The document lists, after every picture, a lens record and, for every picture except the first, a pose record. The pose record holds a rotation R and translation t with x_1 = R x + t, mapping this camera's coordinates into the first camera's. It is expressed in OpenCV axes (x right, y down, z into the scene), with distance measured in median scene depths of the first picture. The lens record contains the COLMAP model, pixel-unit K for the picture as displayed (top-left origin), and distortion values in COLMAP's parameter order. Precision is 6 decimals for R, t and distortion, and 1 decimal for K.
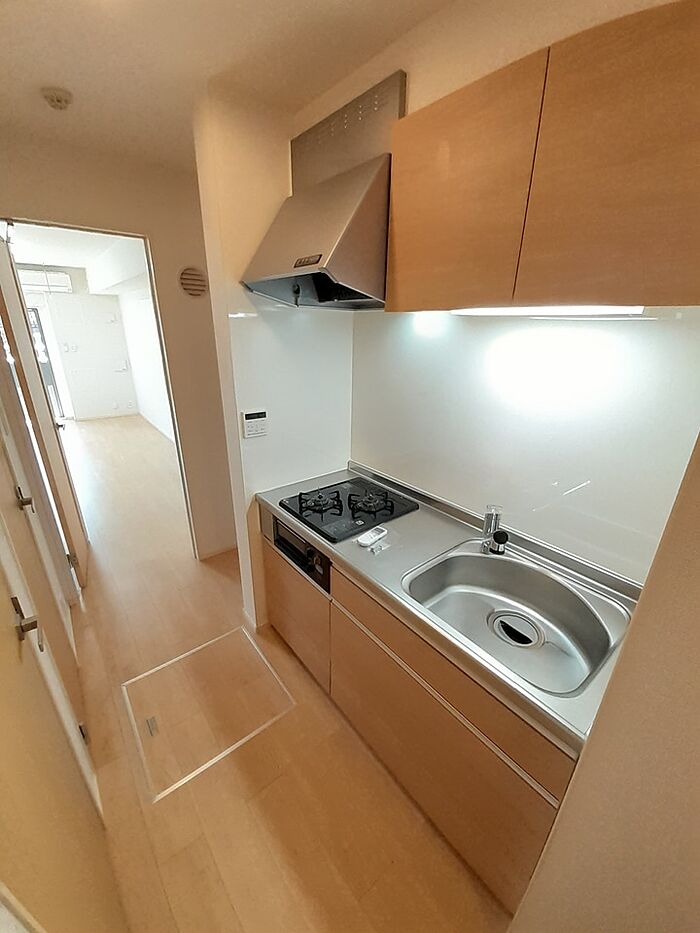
lens RADIAL K [[368.1, 0, 356.2], [0, 368.1, 467.8], [0, 0, 1]] dist [-0.018382, -0.010281]
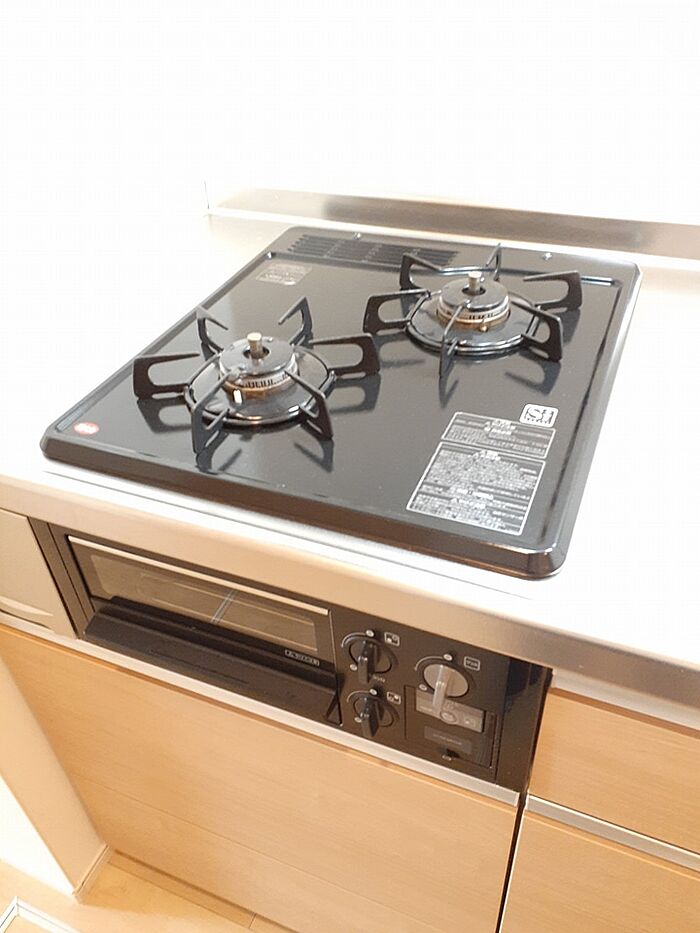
lens RADIAL K [[730.3, 0, 360.5], [0, 730.3, 449.1], [0, 0, 1]] dist [0.120095, -0.214664]
pose [[0.879110, -0.338253, 0.335783, -0.209686], [0.227607, 0.916928, 0.327777, 0.013134], [-0.418760, -0.211725, 0.883070, 0.662551]]
